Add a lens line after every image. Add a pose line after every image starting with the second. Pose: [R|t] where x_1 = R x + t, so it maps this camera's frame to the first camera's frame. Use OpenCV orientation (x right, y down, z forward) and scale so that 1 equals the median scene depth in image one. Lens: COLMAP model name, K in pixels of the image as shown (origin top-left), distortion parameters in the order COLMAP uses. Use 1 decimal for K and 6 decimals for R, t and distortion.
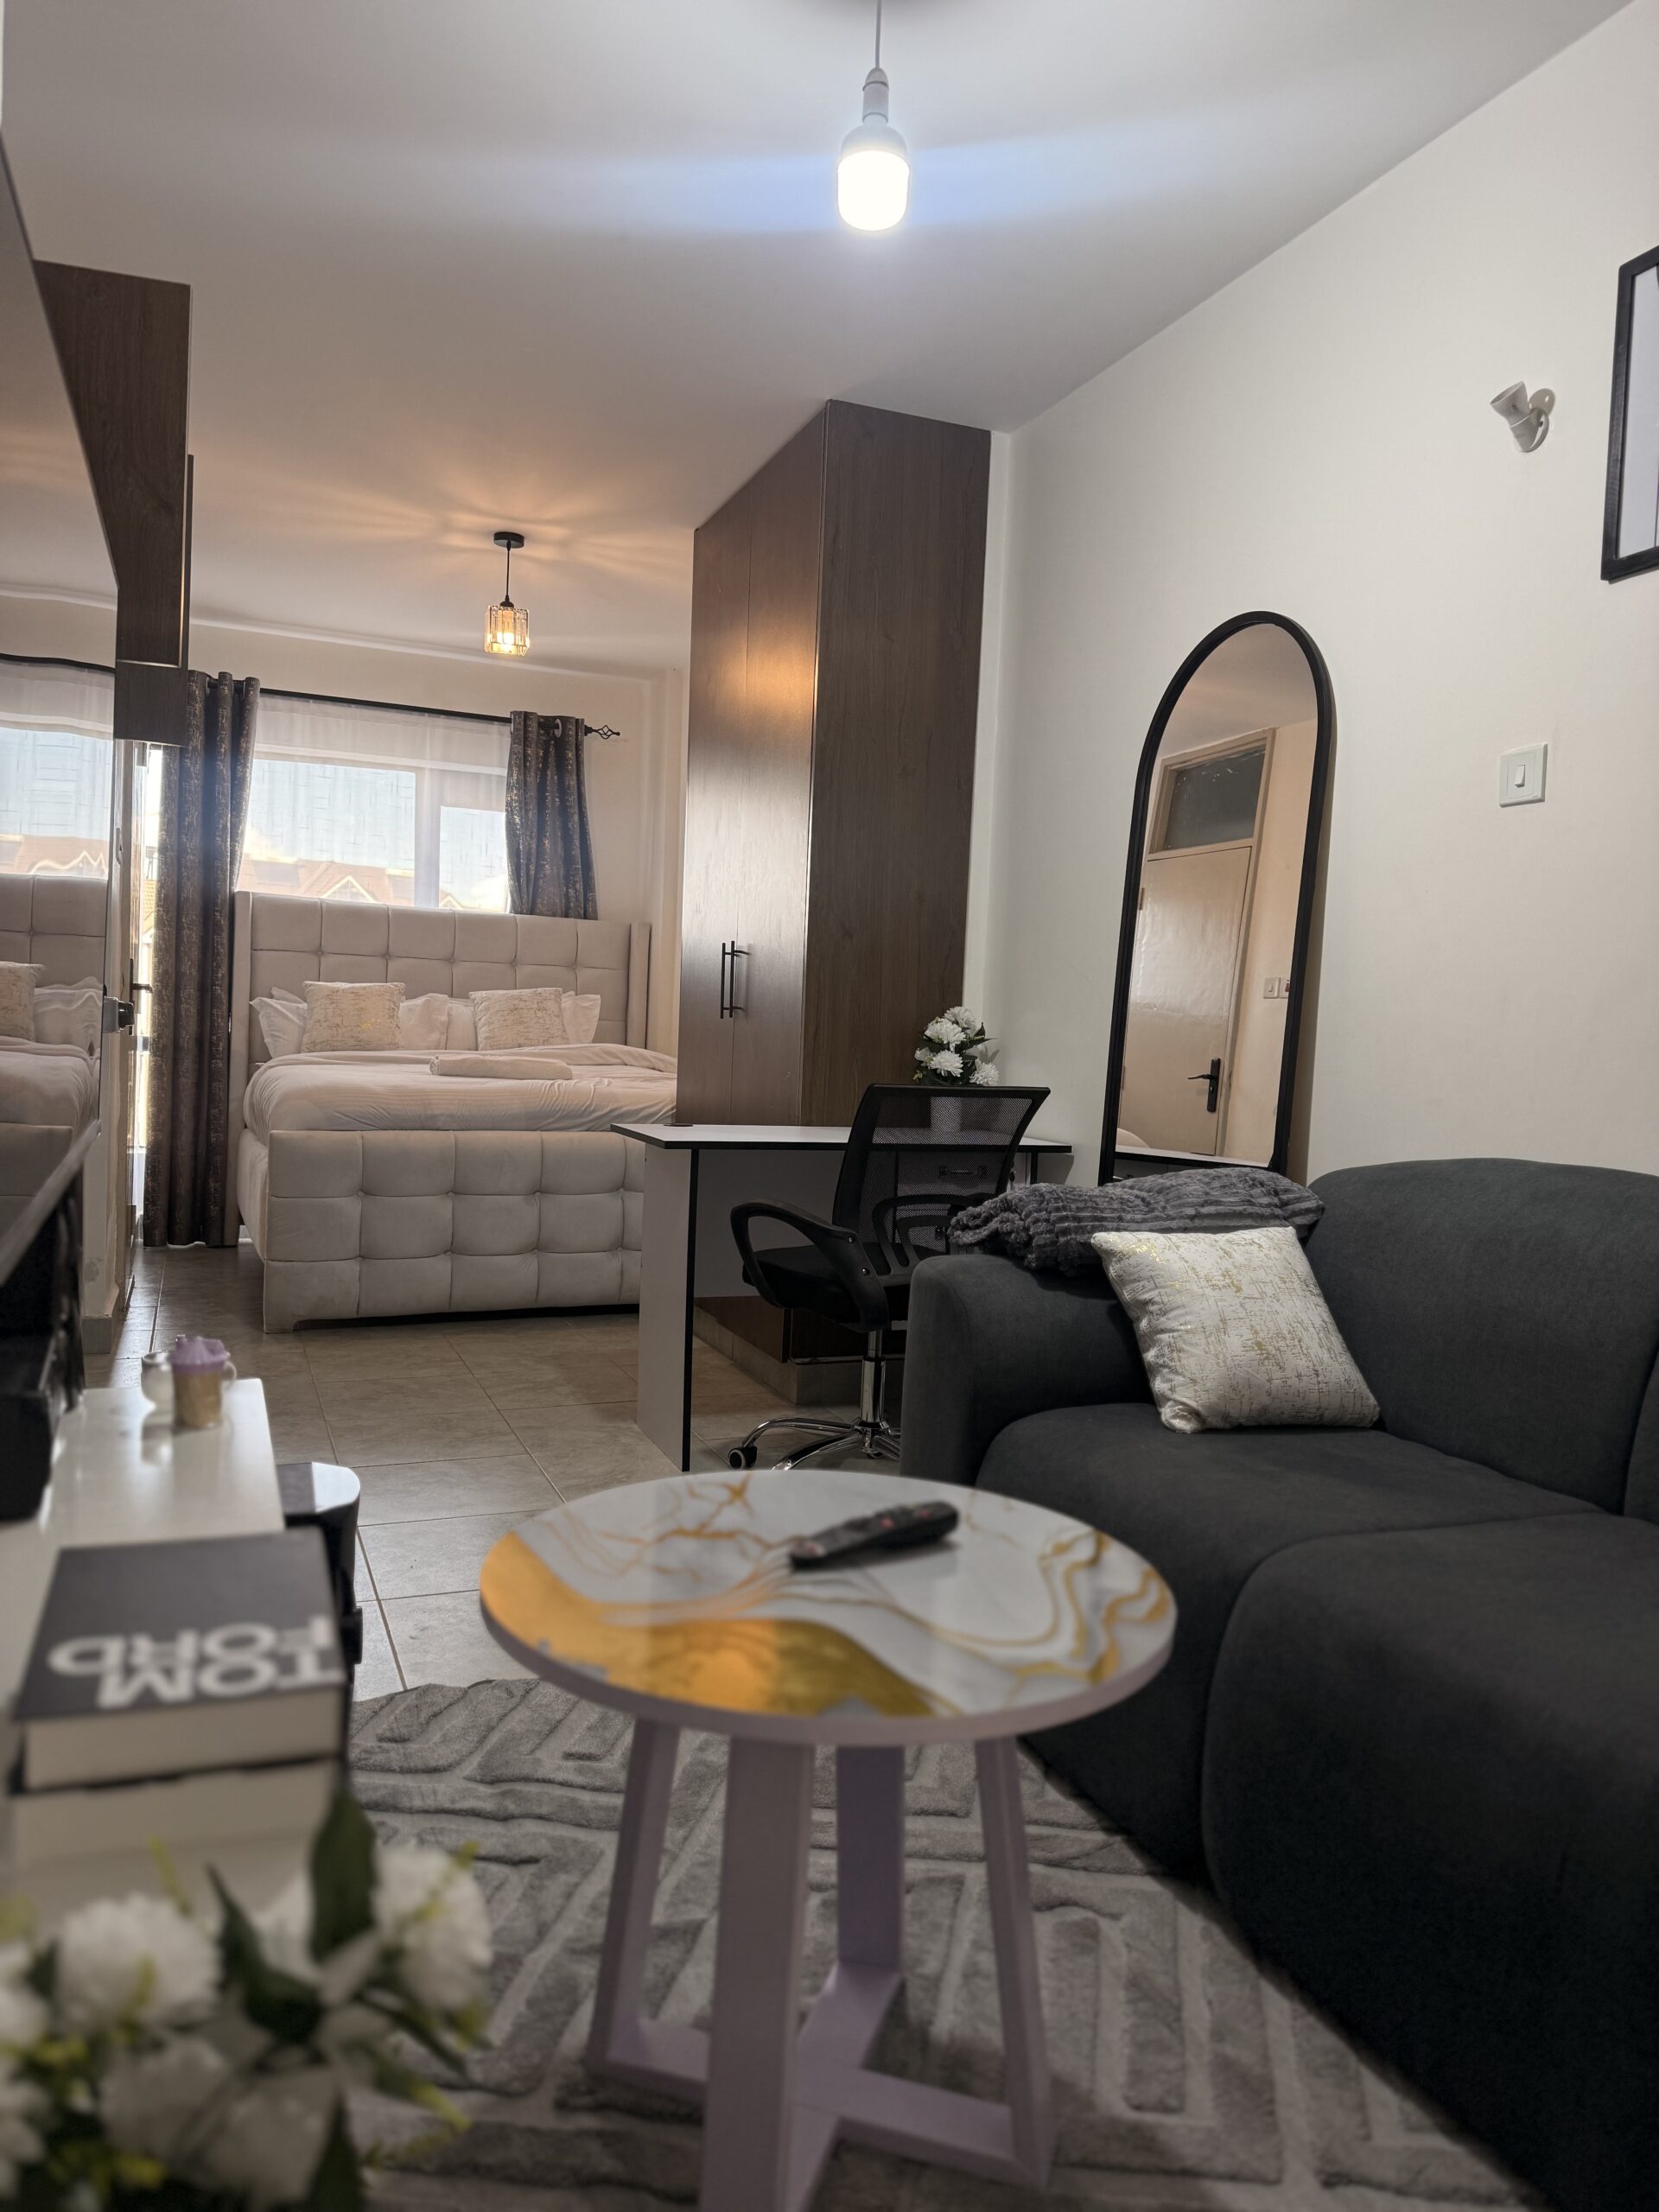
lens RADIAL K [[1569.3, 0, 831.8], [0, 1569.3, 1101.6], [0, 0, 1]] dist [0.162022, -0.251287]
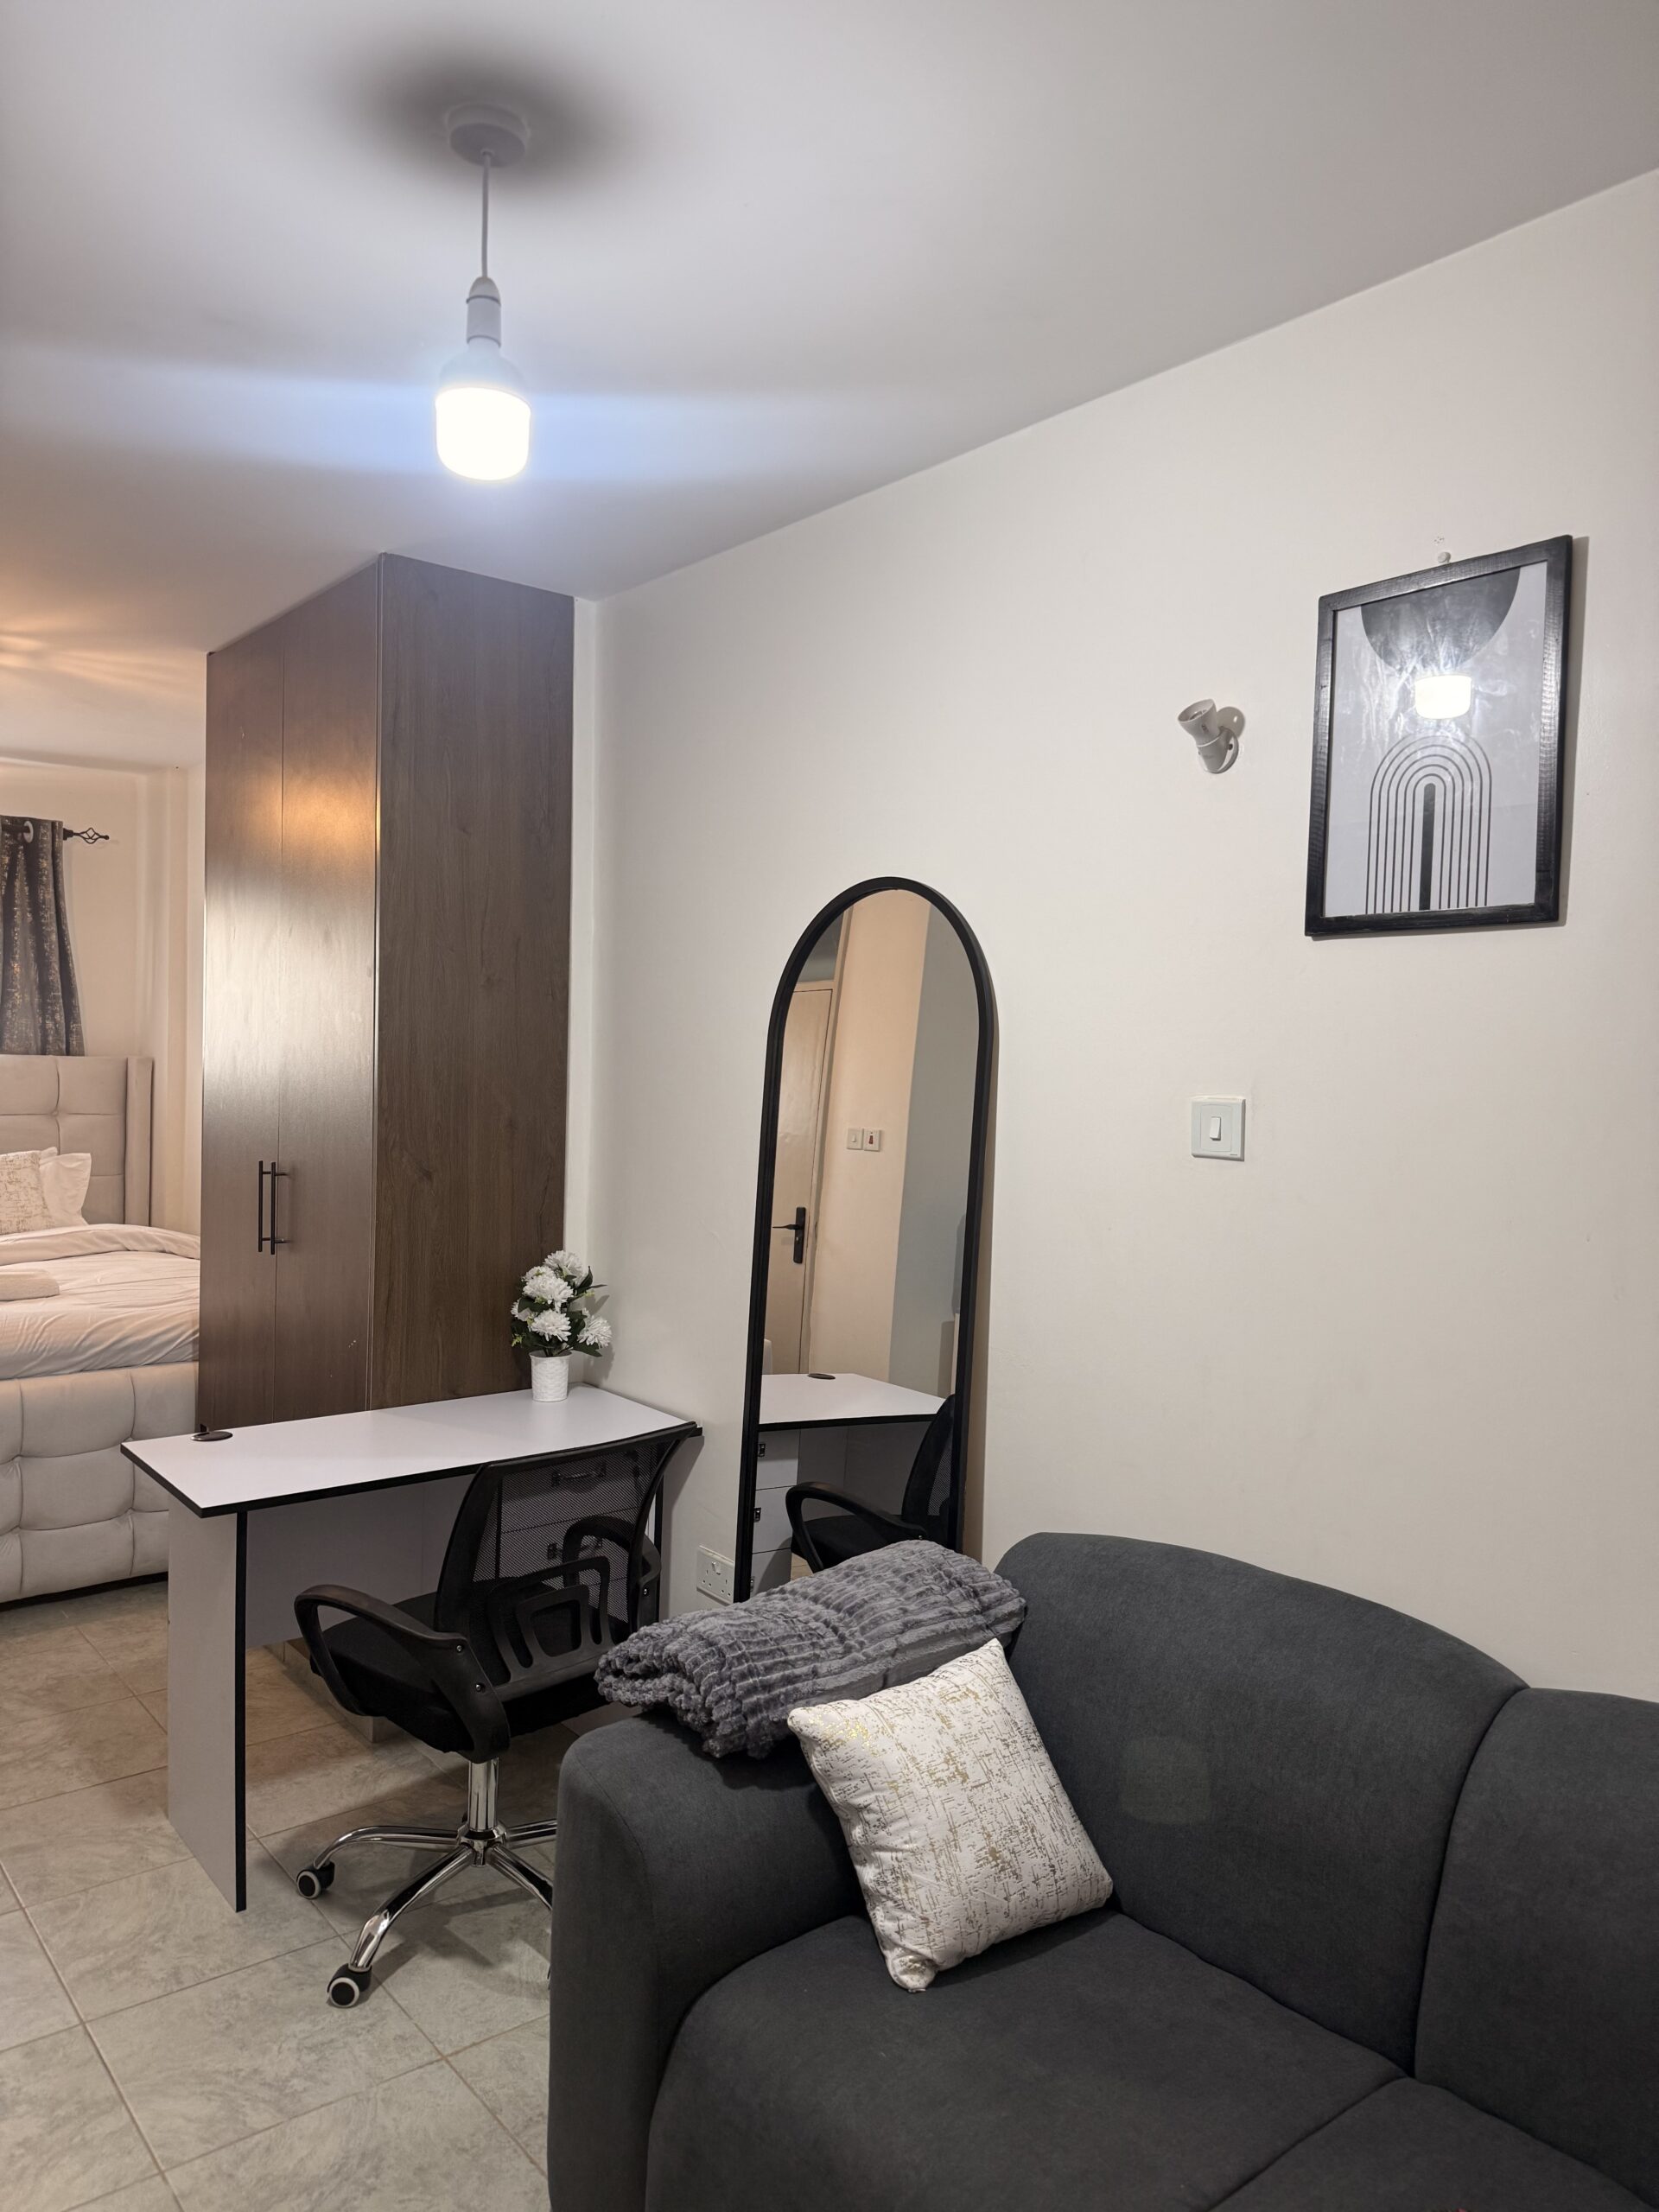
lens RADIAL K [[1554.7, 0, 829.1], [0, 1554.7, 1111.3], [0, 0, 1]] dist [0.085307, -0.121632]
pose [[0.955586, -0.024035, 0.293731, -0.024989], [0.022500, 0.999710, 0.008603, -0.127855], [-0.293853, -0.001612, 0.955849, 0.120906]]
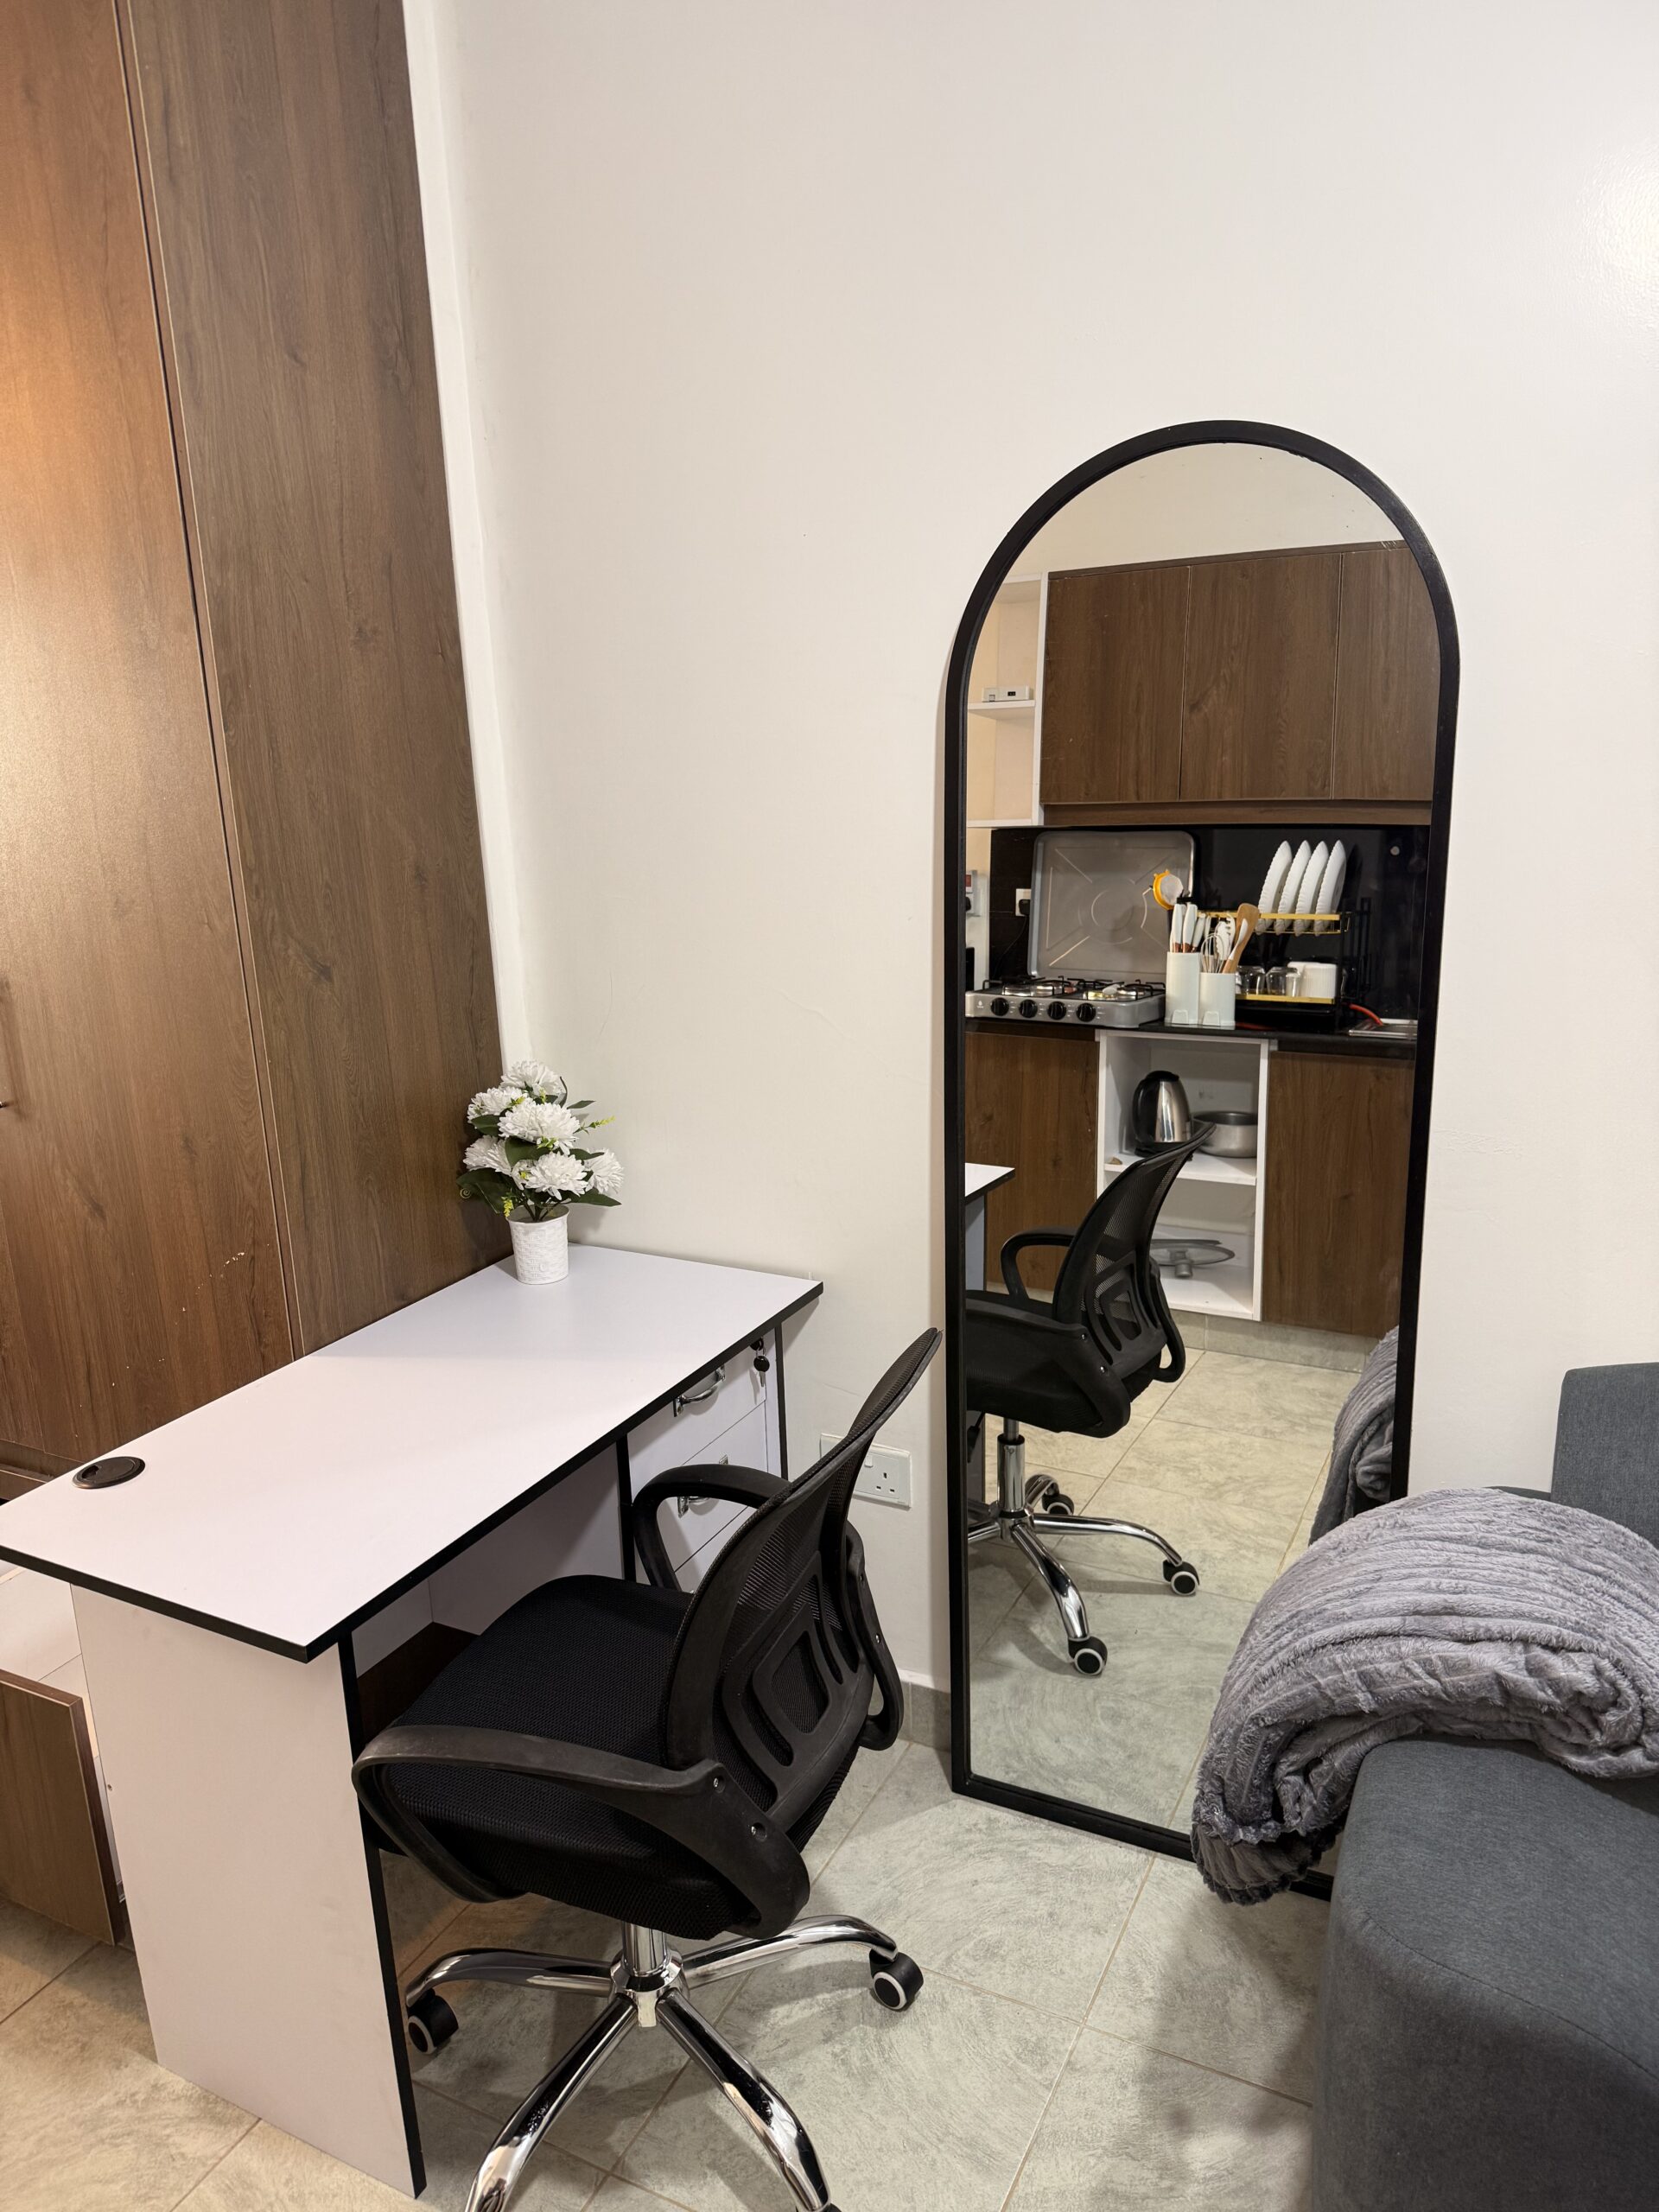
lens RADIAL K [[1591.5, 0, 826.7], [0, 1591.5, 1064.8], [0, 0, 1]] dist [0.185987, -0.166515]
pose [[0.757490, -0.204994, 0.619828, -0.178285], [0.082622, 0.971891, 0.220459, -0.161105], [-0.647597, -0.115785, 0.753134, 0.441686]]
